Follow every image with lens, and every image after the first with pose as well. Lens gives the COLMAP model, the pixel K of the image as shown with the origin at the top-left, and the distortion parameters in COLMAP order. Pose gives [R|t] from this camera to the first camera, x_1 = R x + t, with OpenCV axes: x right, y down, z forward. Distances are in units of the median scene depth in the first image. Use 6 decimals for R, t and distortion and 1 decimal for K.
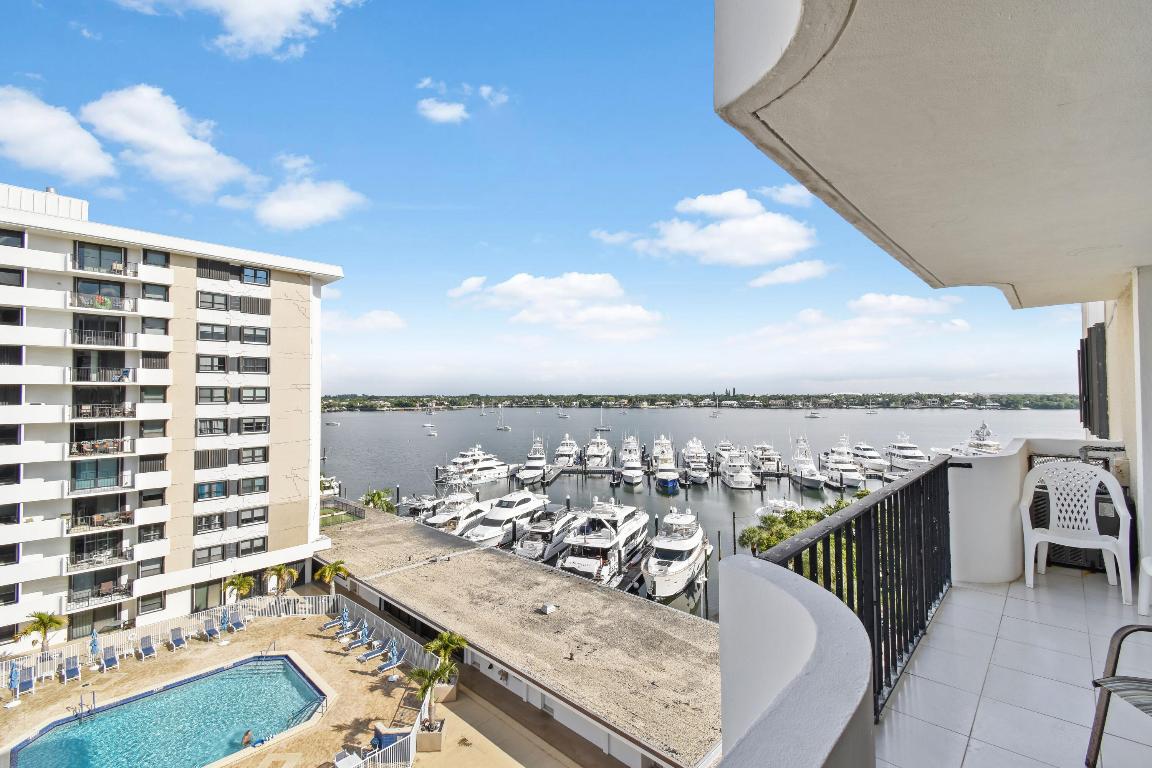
lens RADIAL K [[497.3, 0, 578.8], [0, 497.3, 382.2], [0, 0, 1]] dist [0.055238, -0.028644]
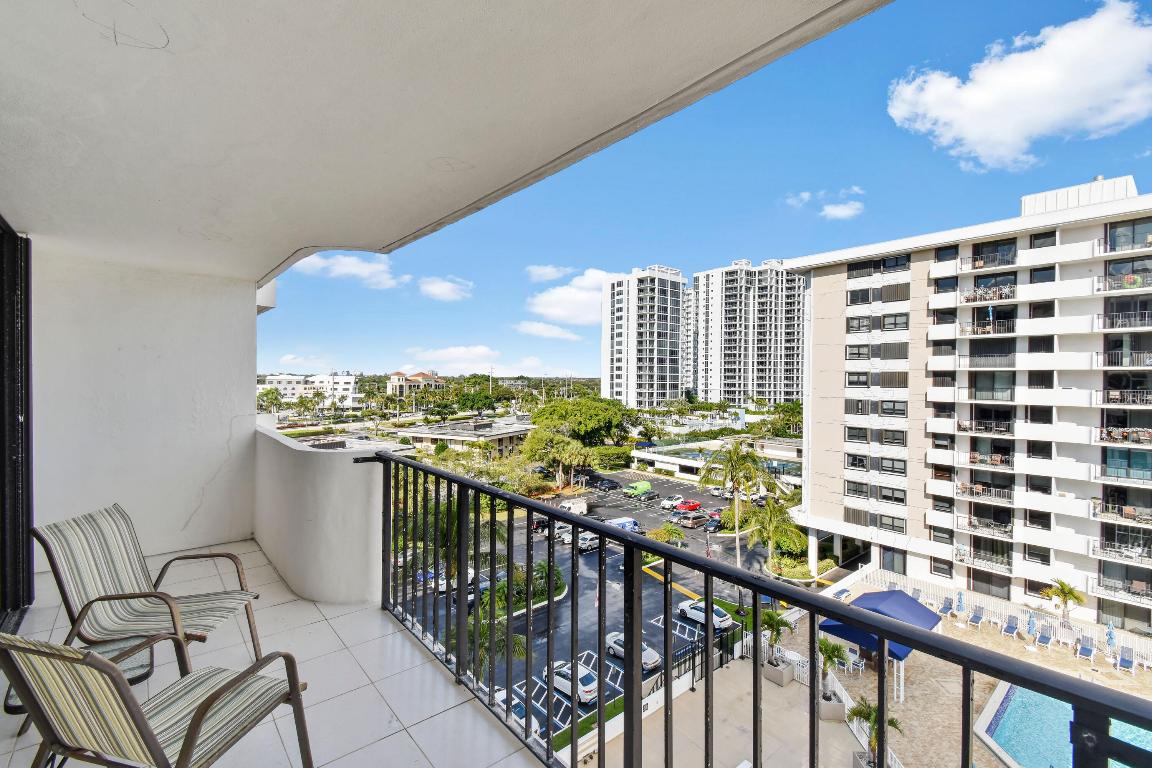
lens RADIAL K [[497.3, 0, 578.8], [0, 497.3, 382.2], [0, 0, 1]] dist [0.055238, -0.028644]
pose [[-0.108302, 0.013126, -0.994031, 0.098219], [0.015437, 0.999814, 0.011520, 0.001624], [0.993998, -0.014098, -0.108485, 0.083913]]
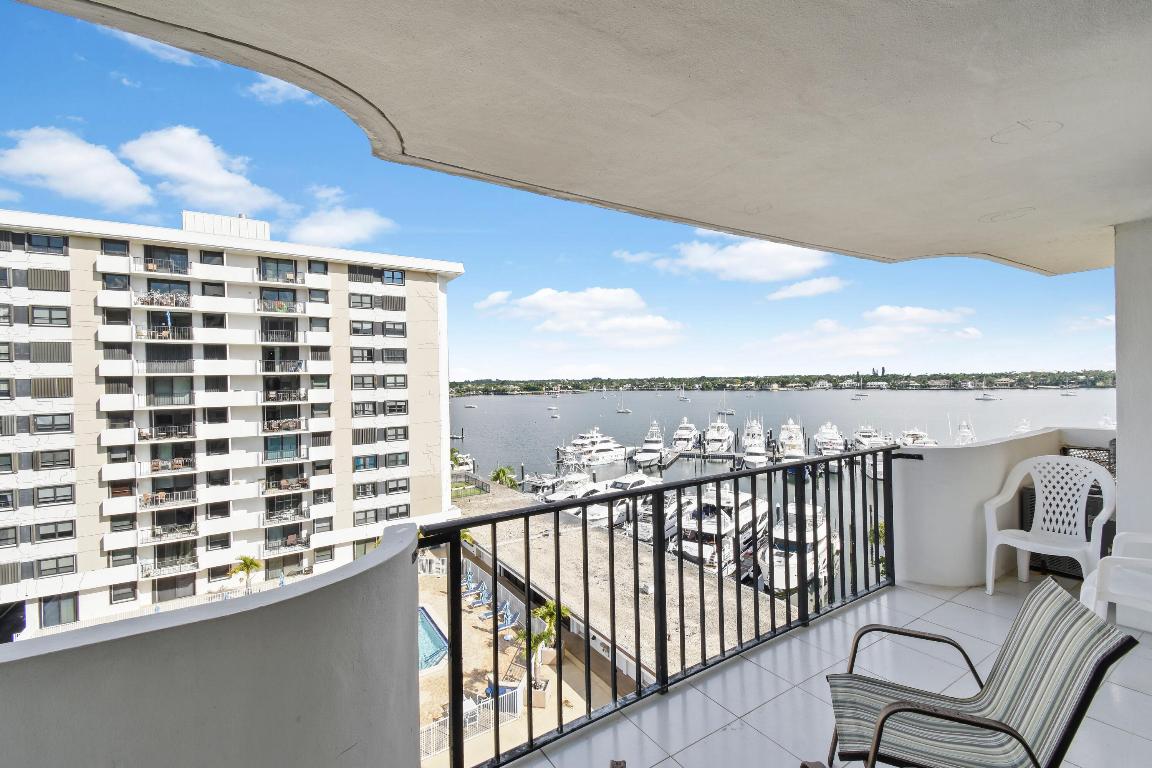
lens RADIAL K [[497.3, 0, 578.8], [0, 497.3, 382.2], [0, 0, 1]] dist [0.055238, -0.028644]
pose [[0.970410, -0.010879, -0.241217, 0.040832], [0.019033, 0.999323, 0.031499, -0.001031], [0.240711, -0.035158, 0.969960, -0.002596]]
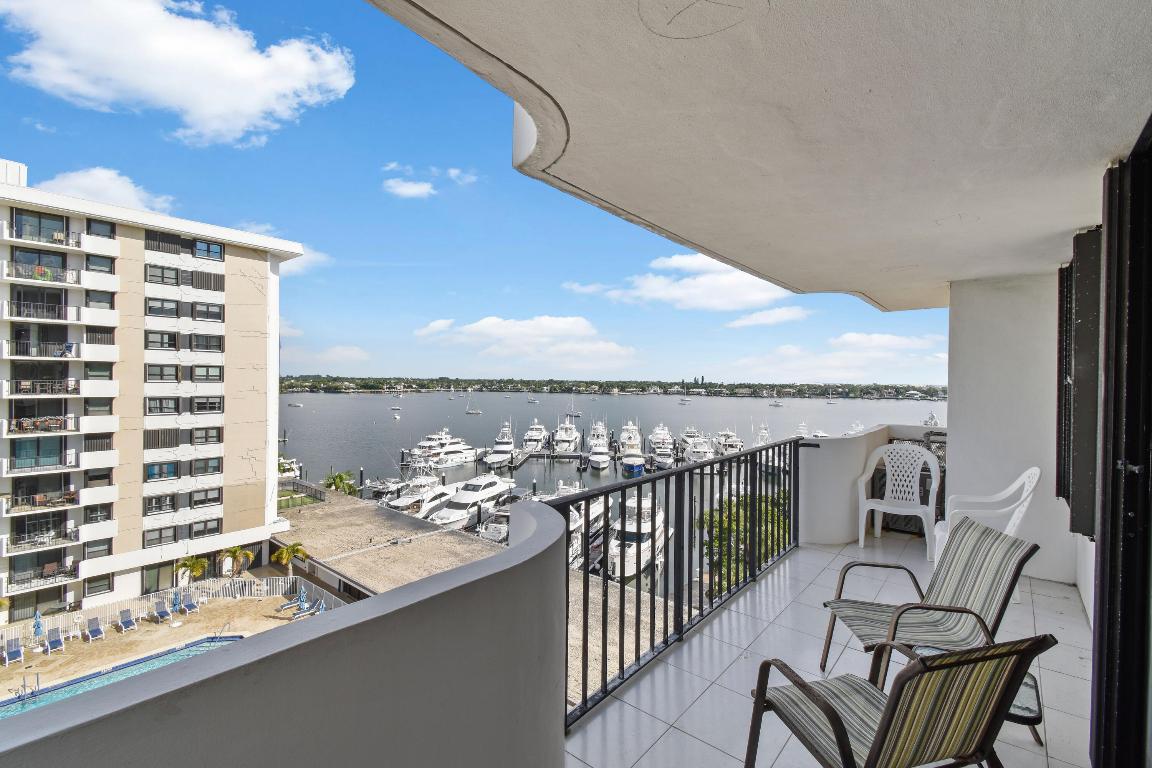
lens RADIAL K [[498.4, 0, 578.7], [0, 498.4, 382.4], [0, 0, 1]] dist [0.048826, -0.023922]
pose [[0.998198, 0.018318, 0.057144, 0.014964], [-0.020001, 0.999378, 0.029029, -0.000570], [-0.056577, -0.030120, 0.997944, -0.013535]]
